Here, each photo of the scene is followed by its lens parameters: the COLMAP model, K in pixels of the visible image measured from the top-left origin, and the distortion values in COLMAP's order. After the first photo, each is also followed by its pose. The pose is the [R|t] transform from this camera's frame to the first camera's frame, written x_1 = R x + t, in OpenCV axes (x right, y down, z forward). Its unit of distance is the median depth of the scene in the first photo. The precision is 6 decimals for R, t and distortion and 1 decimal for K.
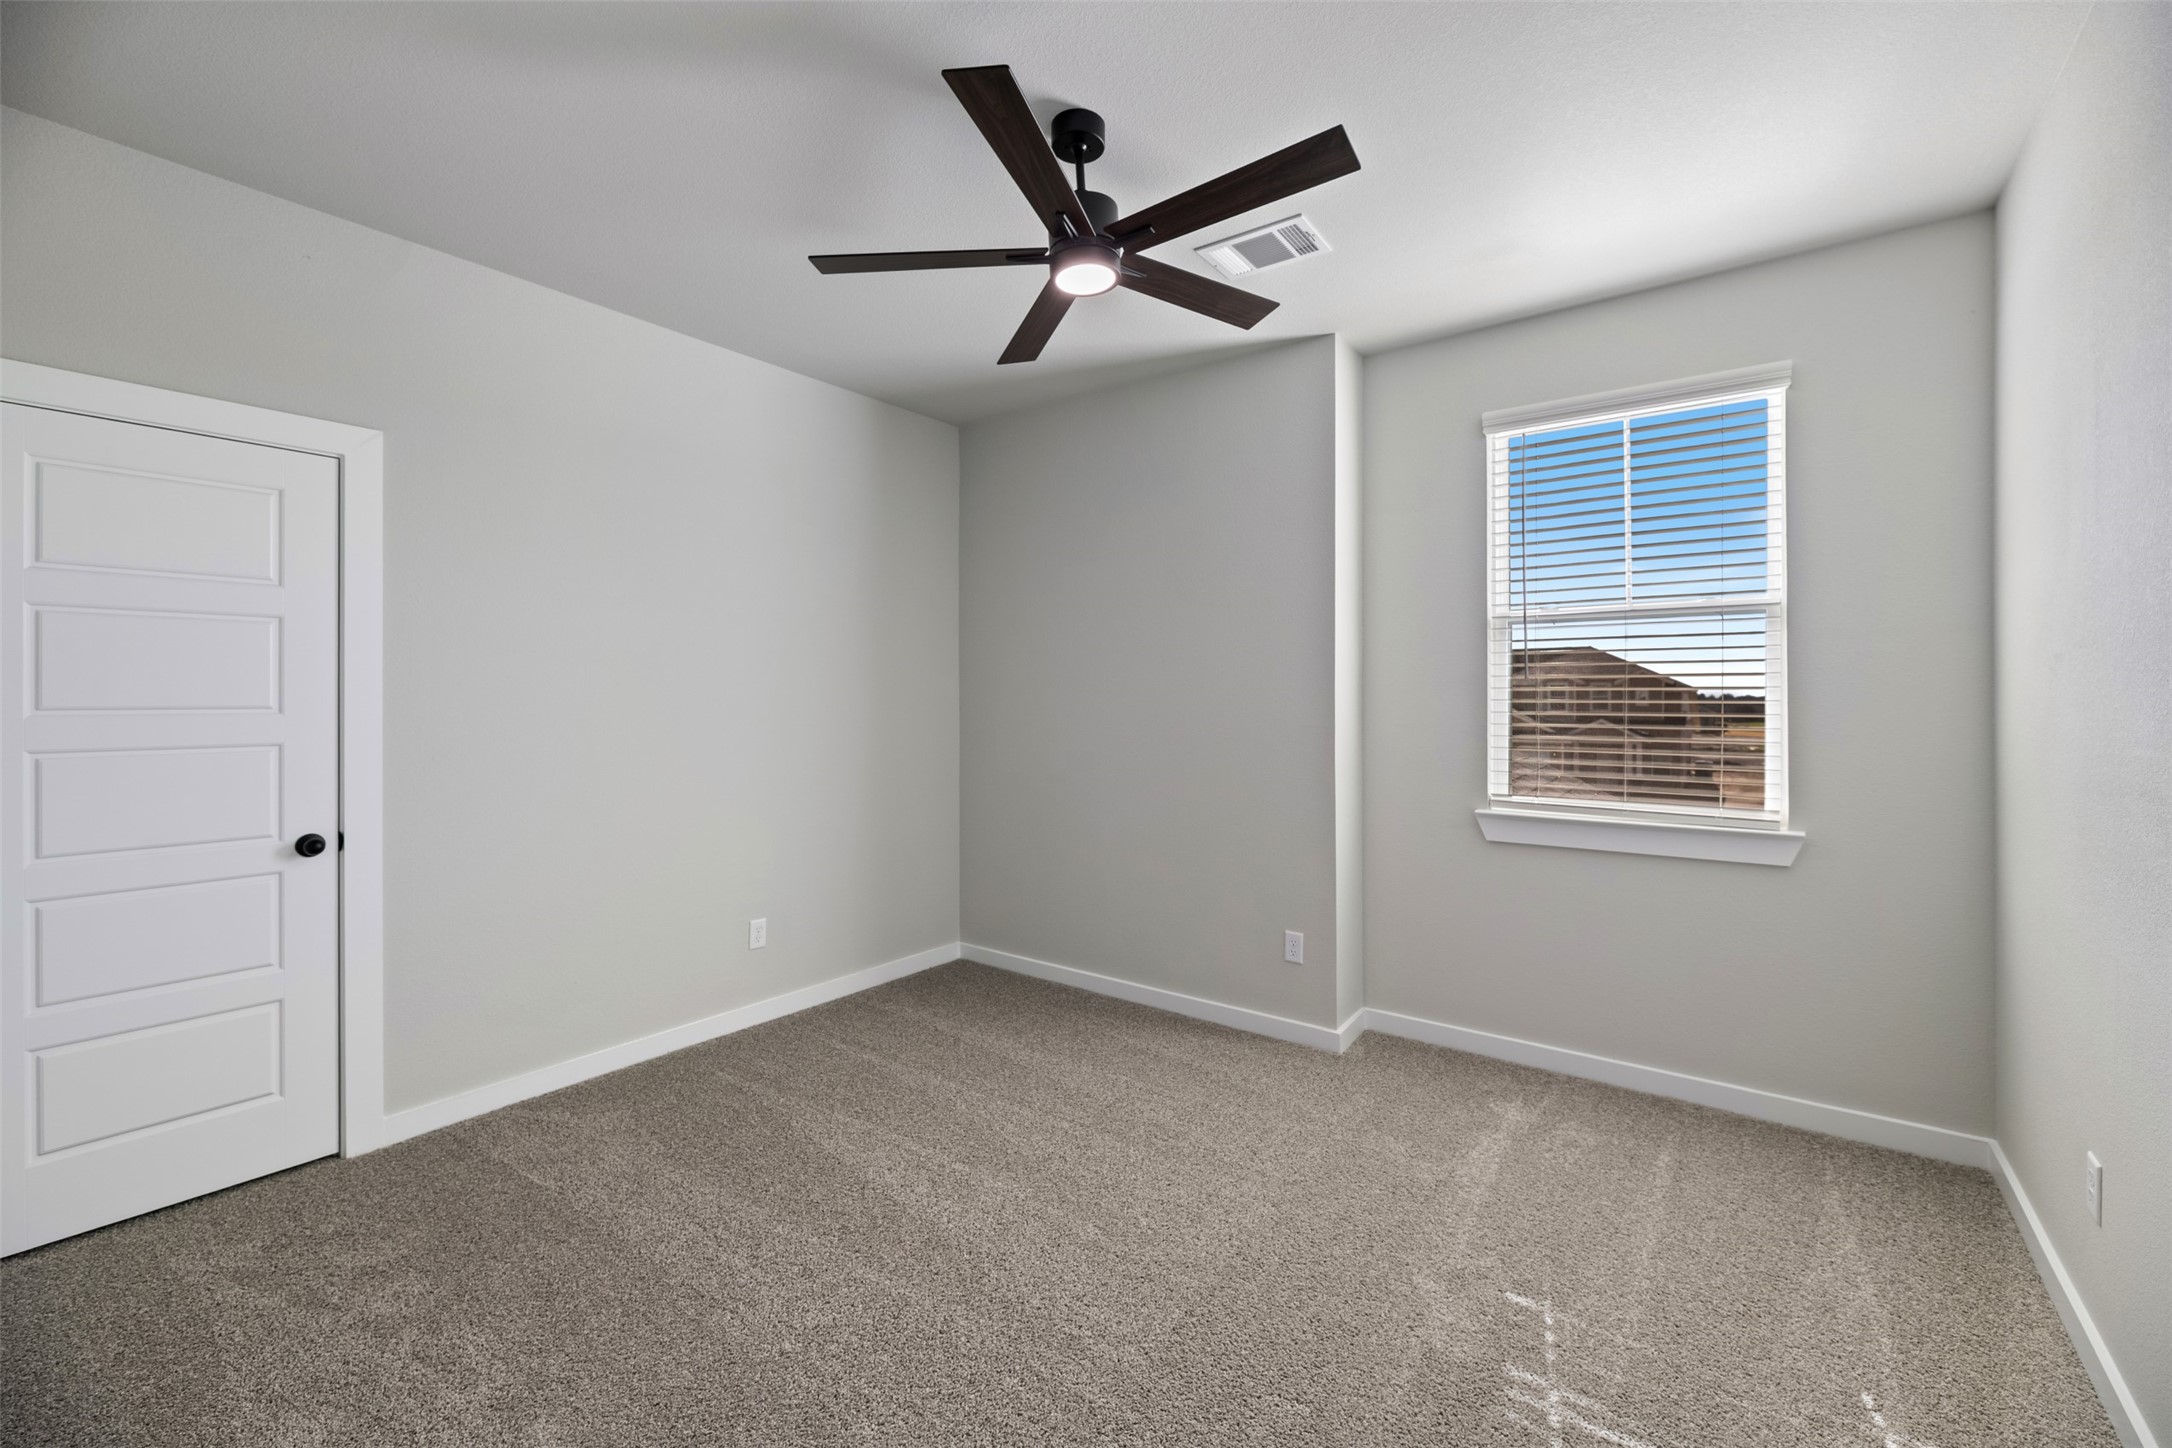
lens RADIAL K [[876.6, 0, 1083.7], [0, 876.6, 708.7], [0, 0, 1]] dist [-0.000853, -0.000149]
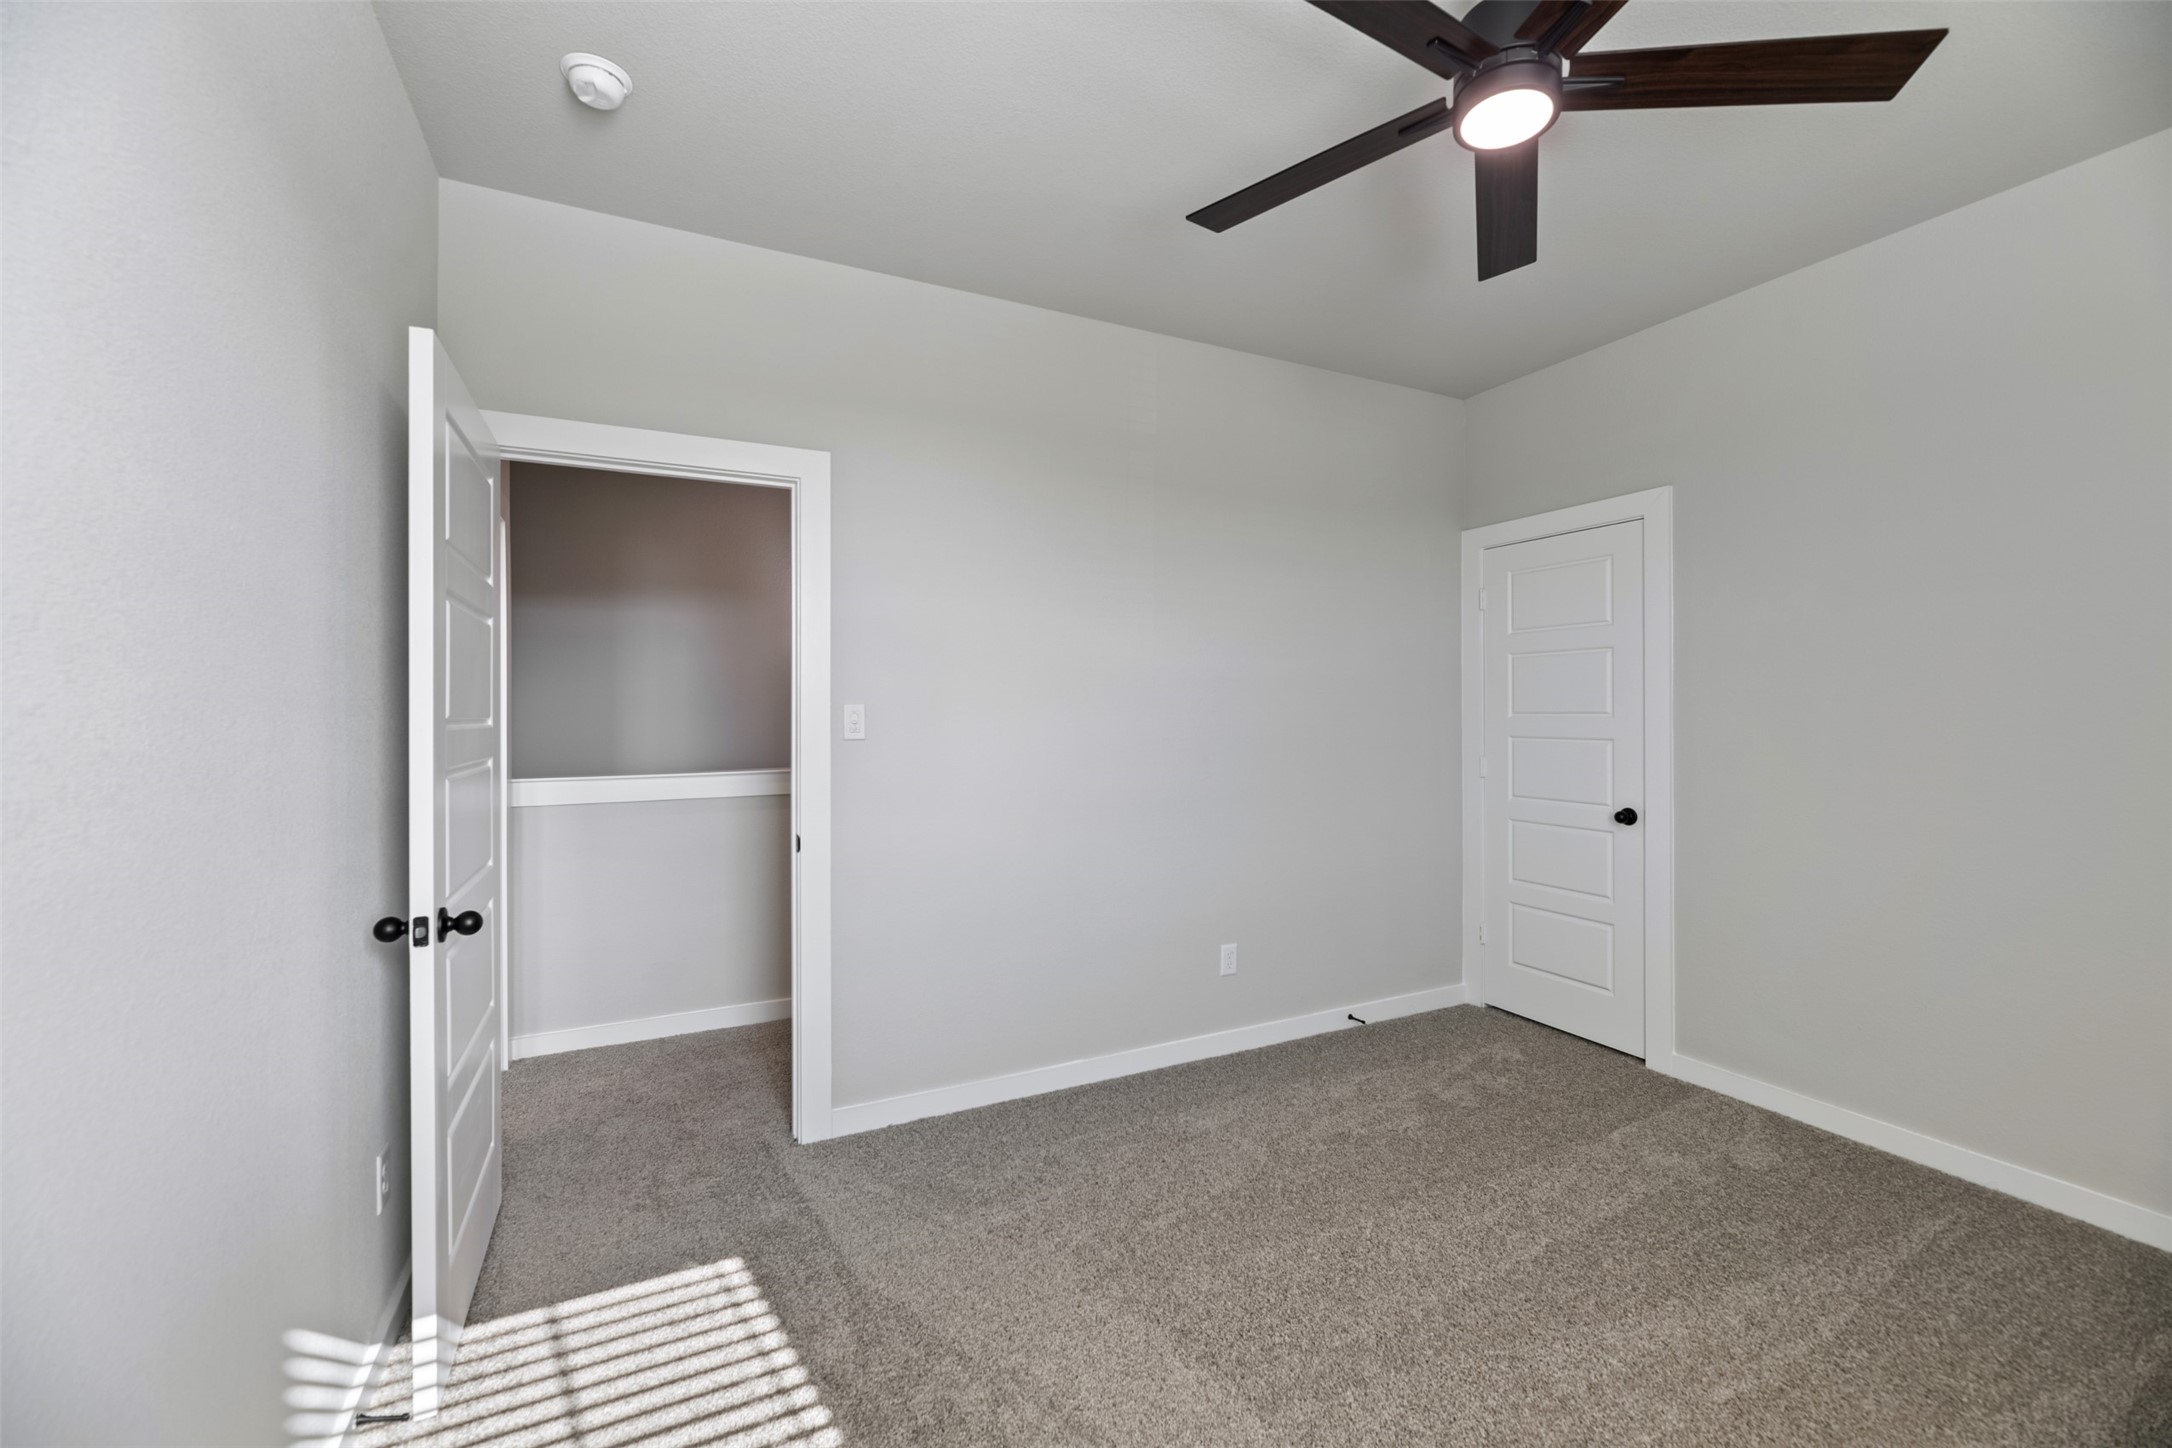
lens RADIAL K [[876.6, 0, 1083.7], [0, 876.6, 708.7], [0, 0, 1]] dist [-0.000853, -0.000149]
pose [[-0.450804, -0.002912, -0.892618, 0.671301], [-0.002597, 0.999995, -0.001951, -0.003277], [0.892619, 0.001438, -0.450809, 0.849645]]
